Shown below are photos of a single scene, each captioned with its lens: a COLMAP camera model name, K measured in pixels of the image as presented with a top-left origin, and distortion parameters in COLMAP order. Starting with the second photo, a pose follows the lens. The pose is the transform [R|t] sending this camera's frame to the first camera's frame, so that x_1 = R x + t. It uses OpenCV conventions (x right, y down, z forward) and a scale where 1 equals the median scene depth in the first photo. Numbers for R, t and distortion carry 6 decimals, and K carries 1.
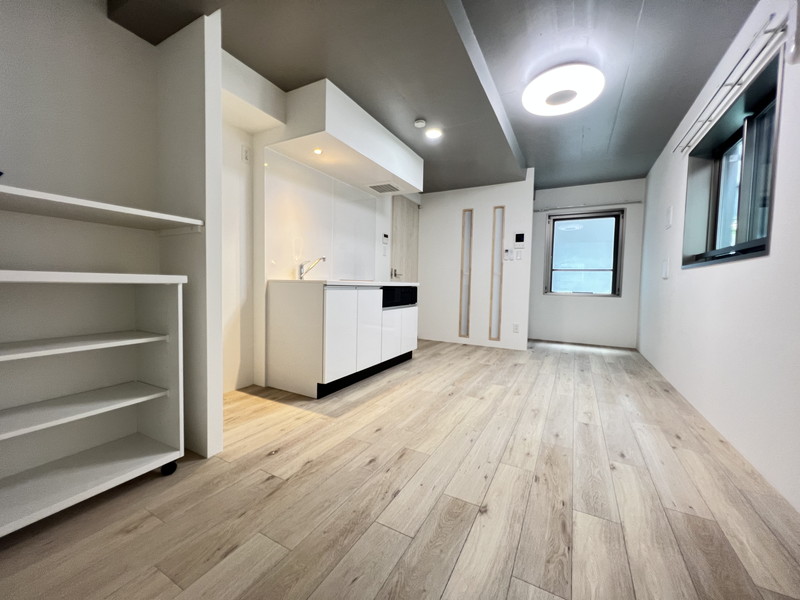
lens RADIAL K [[320.3, 0, 400.0], [0, 320.3, 300.0], [0, 0, 1]] dist [0.000202, 0.000002]
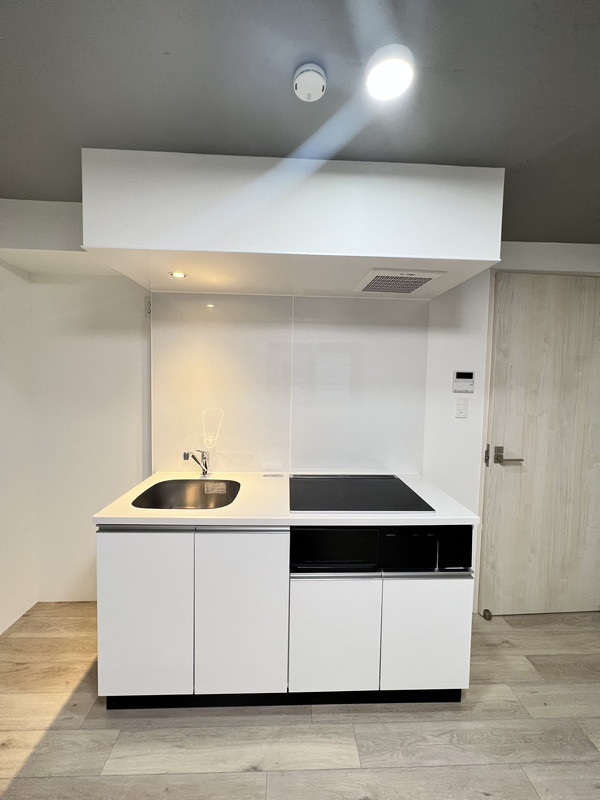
lens RADIAL K [[322.3, 0, 300.0], [0, 322.3, 400.0], [0, 0, 1]] dist [-0.001601, -0.000351]
pose [[0.515398, 0.045146, -0.855761, 0.260980], [-0.051847, 0.998425, 0.021446, -0.184515], [0.855381, 0.033315, 0.516927, 0.635914]]
